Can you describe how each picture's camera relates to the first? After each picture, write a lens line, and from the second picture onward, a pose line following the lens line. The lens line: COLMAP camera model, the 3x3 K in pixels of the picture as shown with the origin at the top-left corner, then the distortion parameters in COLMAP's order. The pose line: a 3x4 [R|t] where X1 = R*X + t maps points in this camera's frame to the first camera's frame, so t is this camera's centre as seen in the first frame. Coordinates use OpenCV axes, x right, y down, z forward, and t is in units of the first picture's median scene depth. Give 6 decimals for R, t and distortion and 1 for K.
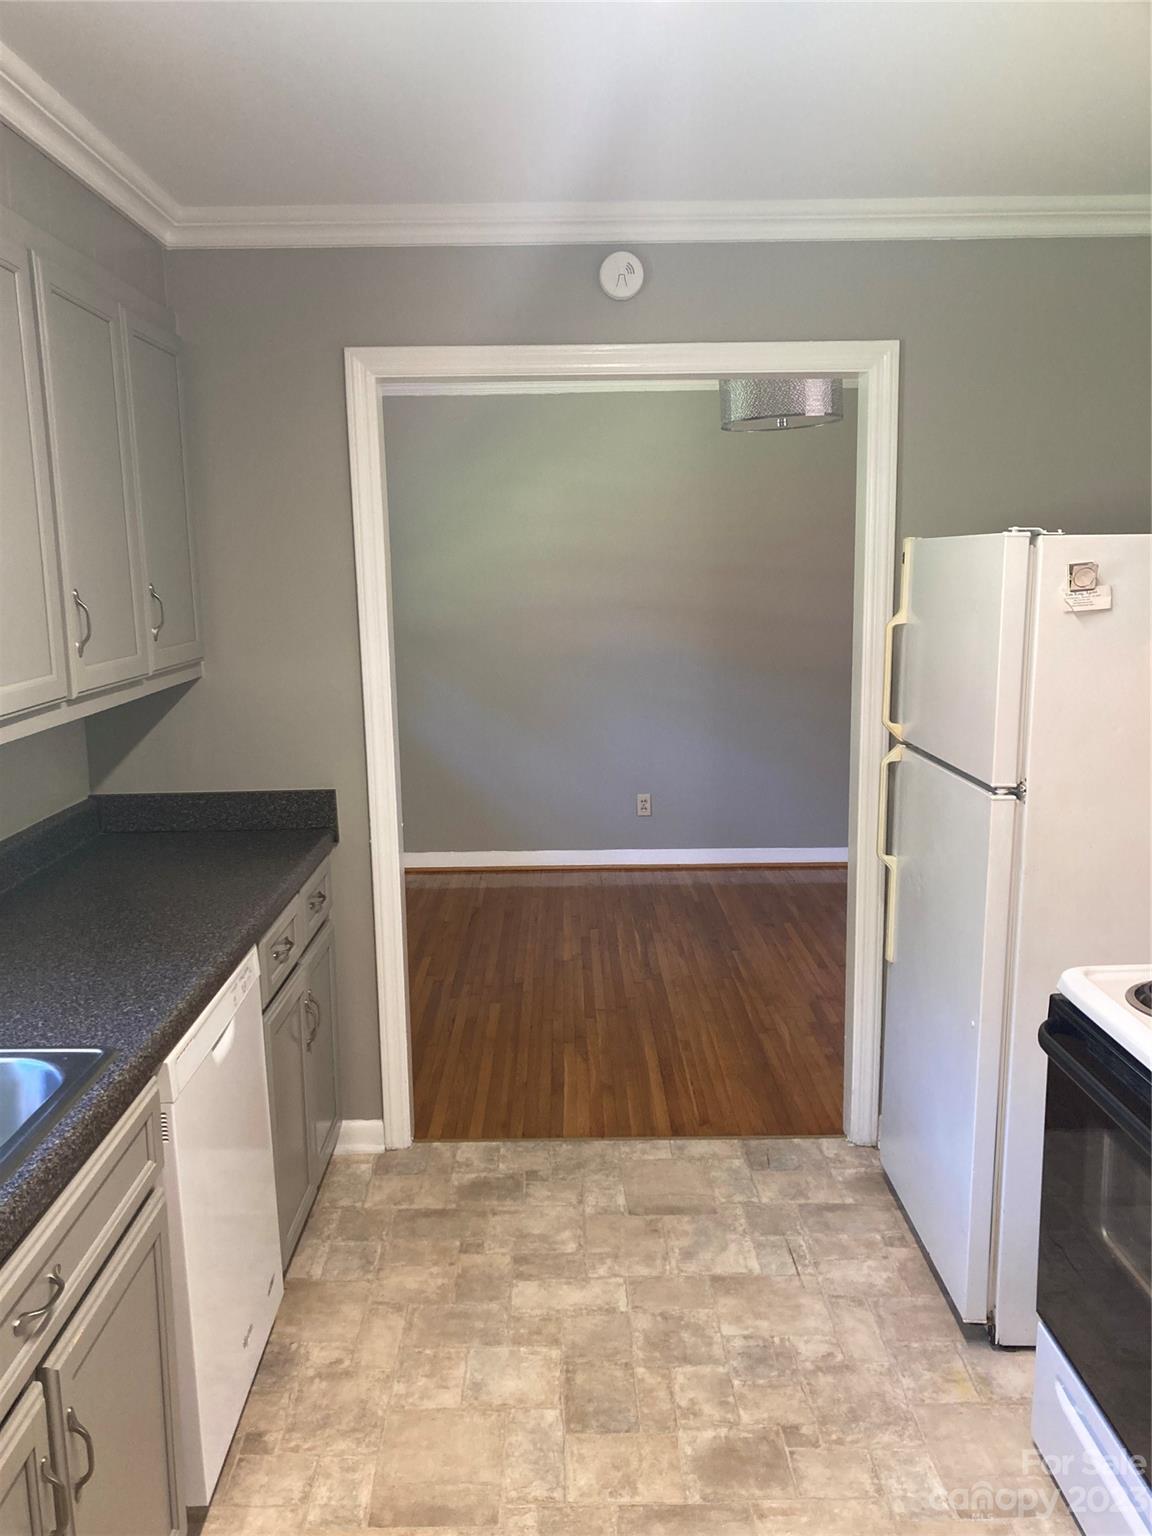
lens RADIAL K [[1246.7, 0, 550.3], [0, 1246.7, 777.5], [0, 0, 1]] dist [0.045323, -0.051259]
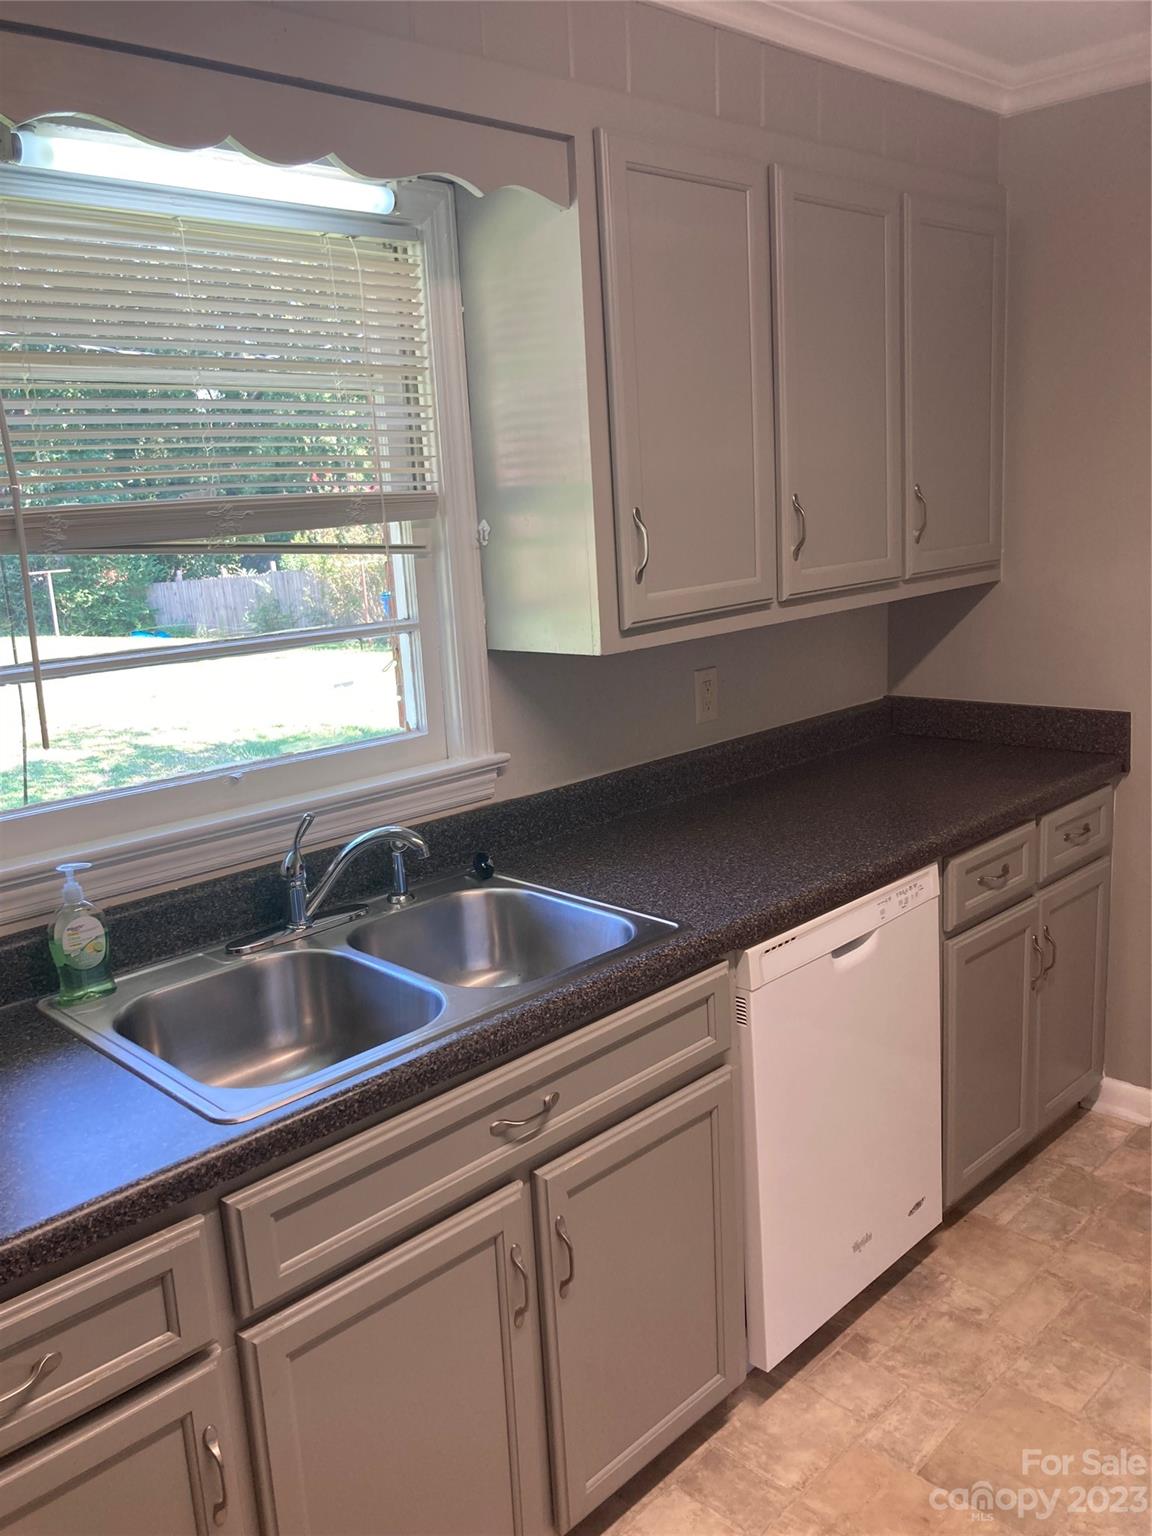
lens RADIAL K [[1246.7, 0, 569.7], [0, 1246.7, 775.1], [0, 0, 1]] dist [0.045323, -0.051259]
pose [[0.703108, 0.131286, -0.698859, 0.222349], [-0.076263, 0.991062, 0.109452, -0.017023], [0.706982, -0.023659, 0.706836, 0.117292]]
